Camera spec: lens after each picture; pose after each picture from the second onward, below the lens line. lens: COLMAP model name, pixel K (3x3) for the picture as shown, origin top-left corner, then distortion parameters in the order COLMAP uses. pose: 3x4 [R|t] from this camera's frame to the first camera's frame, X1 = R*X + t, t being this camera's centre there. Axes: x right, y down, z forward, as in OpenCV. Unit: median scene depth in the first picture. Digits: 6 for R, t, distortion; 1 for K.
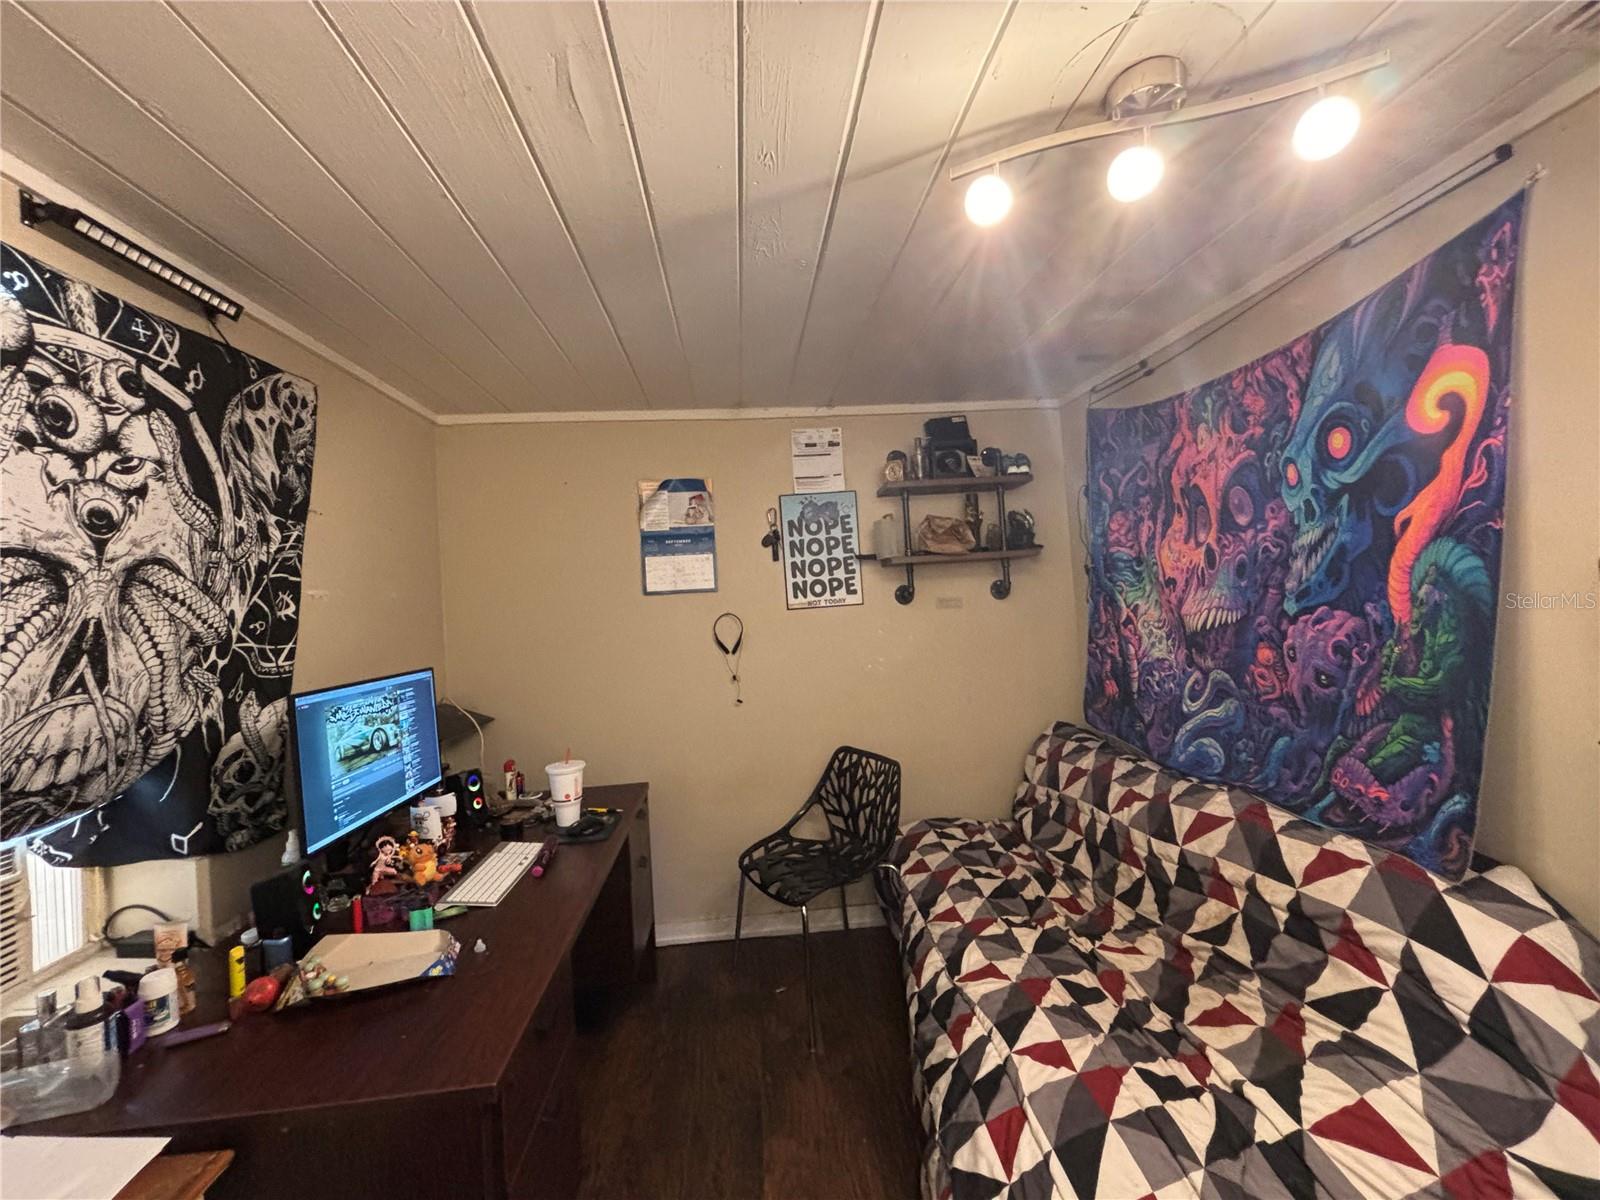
lens RADIAL K [[650.6, 0, 794.6], [0, 650.6, 598.3], [0, 0, 1]] dist [0.001701, 0.002341]
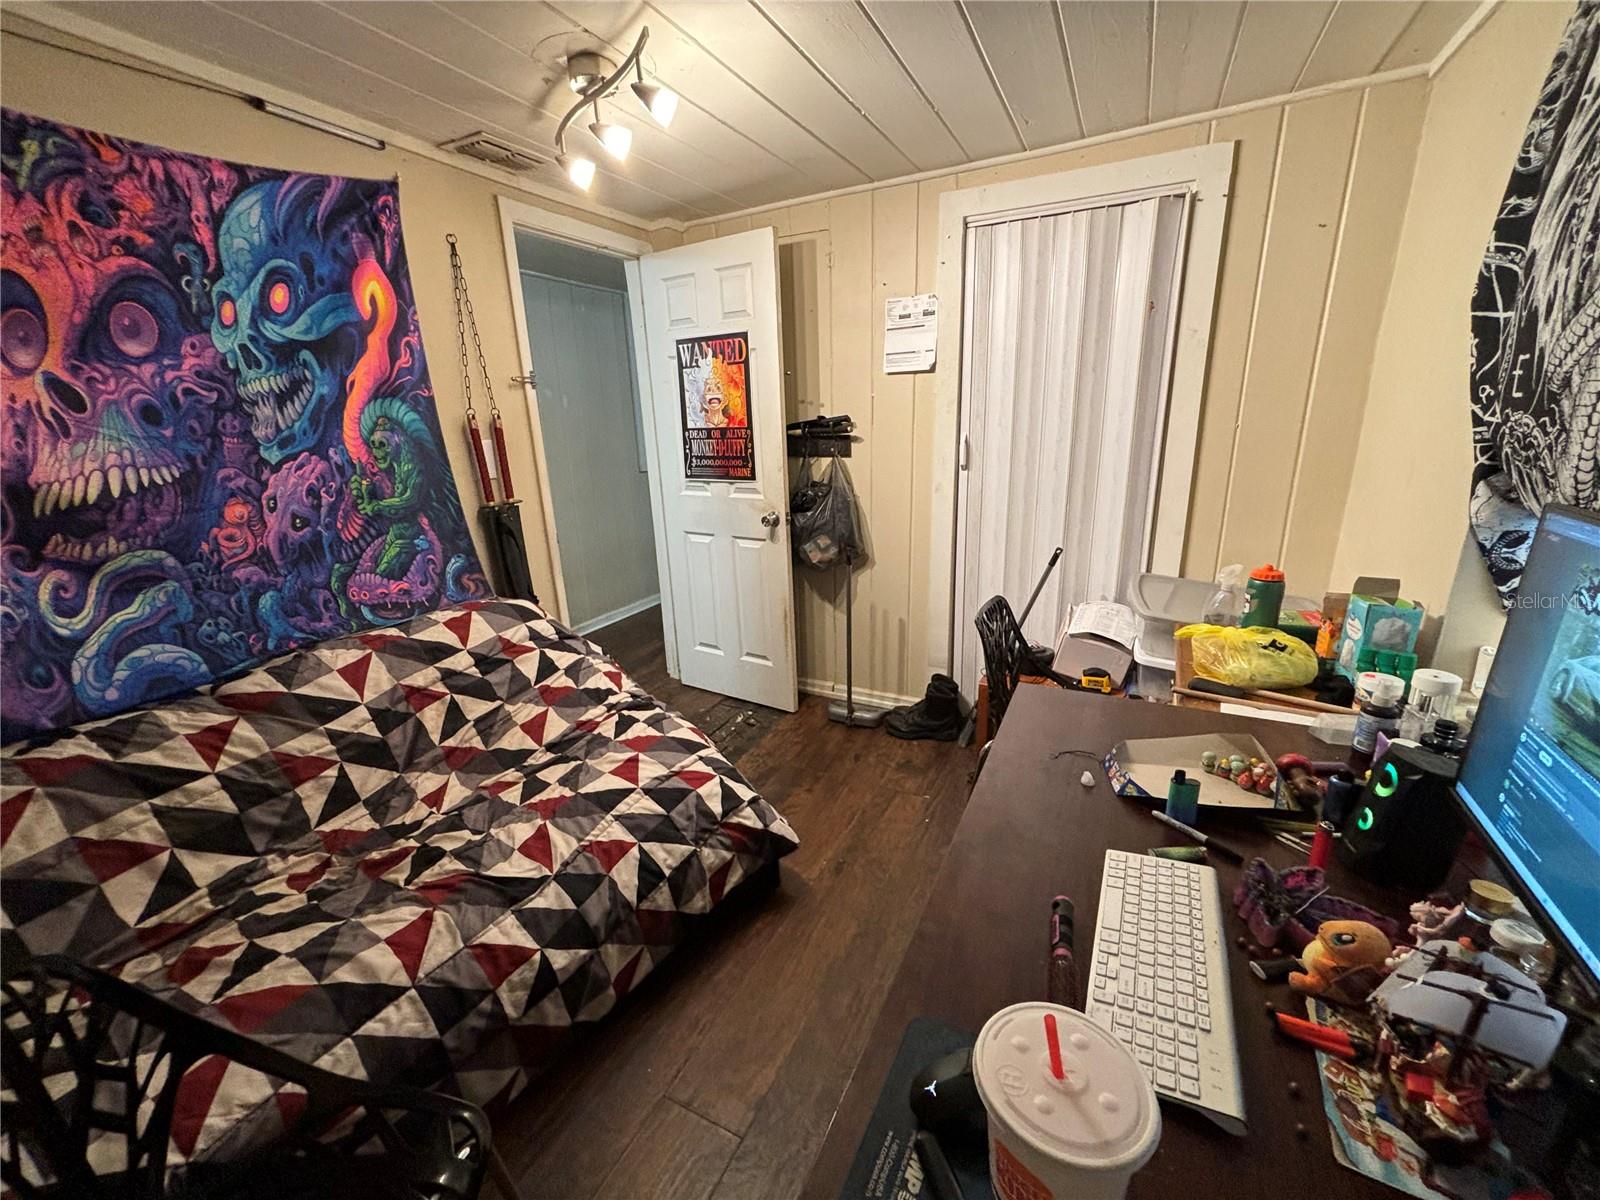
lens RADIAL K [[650.6, 0, 799.0], [0, 650.6, 602.3], [0, 0, 1]] dist [0.001701, 0.002341]
pose [[-0.849045, -0.066646, 0.524099, -0.485244], [0.079289, 0.964702, 0.251122, 0.045553], [-0.522336, 0.254769, -0.813792, 1.497025]]
